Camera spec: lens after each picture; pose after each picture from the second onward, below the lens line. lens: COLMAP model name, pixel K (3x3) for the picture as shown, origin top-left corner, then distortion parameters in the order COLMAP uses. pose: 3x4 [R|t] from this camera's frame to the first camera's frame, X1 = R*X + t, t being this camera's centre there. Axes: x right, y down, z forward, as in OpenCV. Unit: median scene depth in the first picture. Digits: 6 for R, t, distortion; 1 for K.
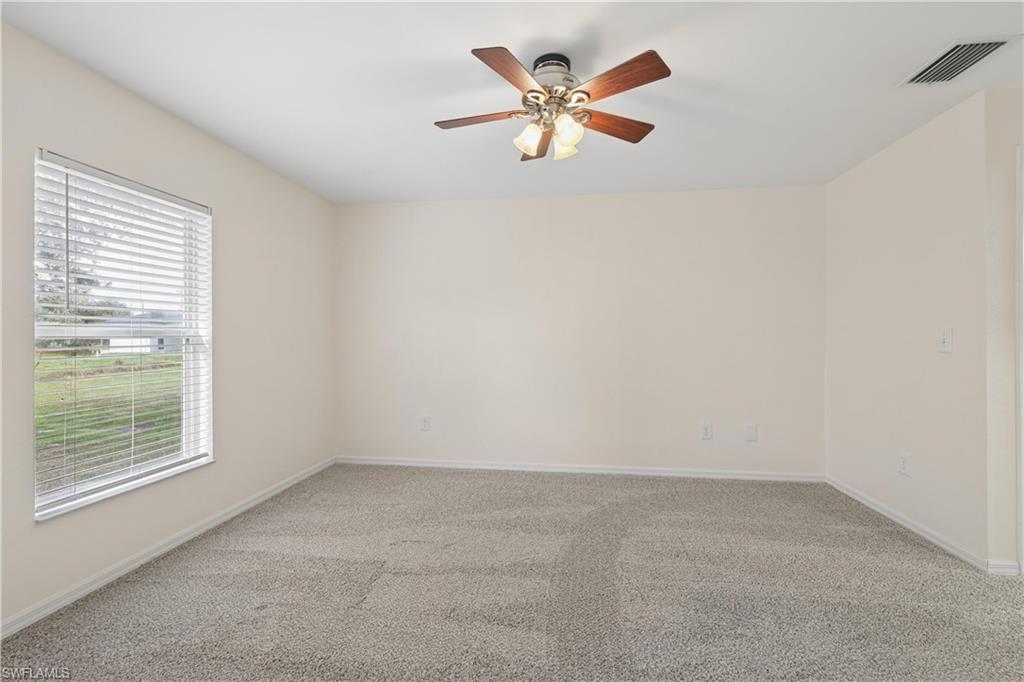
lens RADIAL K [[451.6, 0, 513.1], [0, 451.6, 338.7], [0, 0, 1]] dist [0.001271, -0.000041]
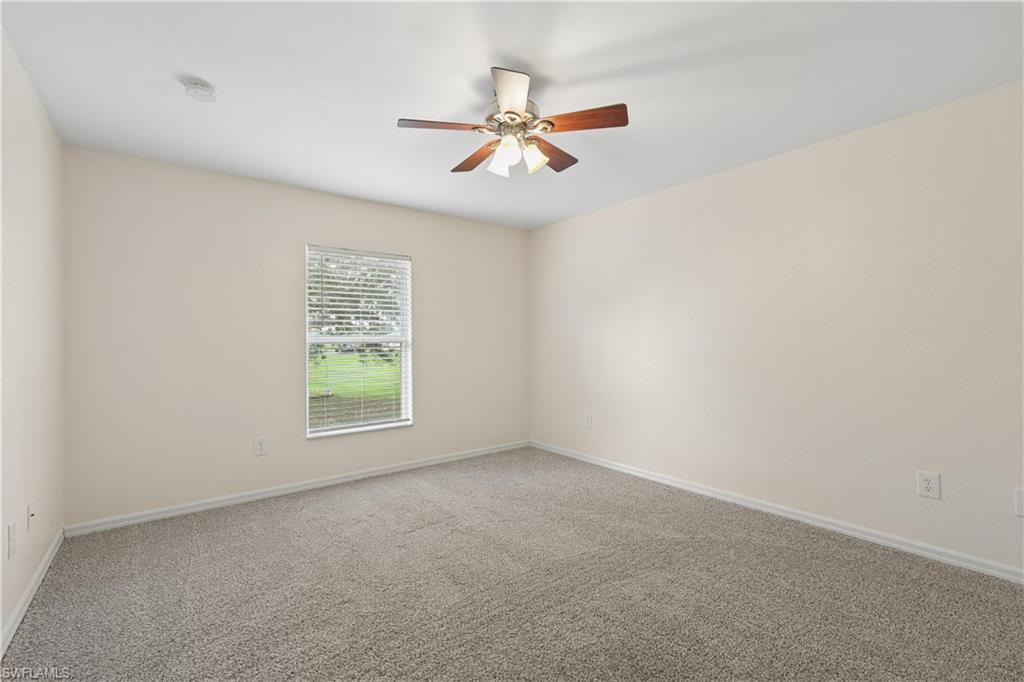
lens RADIAL K [[445.0, 0, 506.8], [0, 445.0, 342.3], [0, 0, 1]] dist [-0.001111, -0.000105]
pose [[0.709667, -0.002807, -0.704531, 0.605170], [0.002946, 0.999995, -0.001016, -0.000116], [0.704531, -0.001355, 0.709672, 0.172100]]
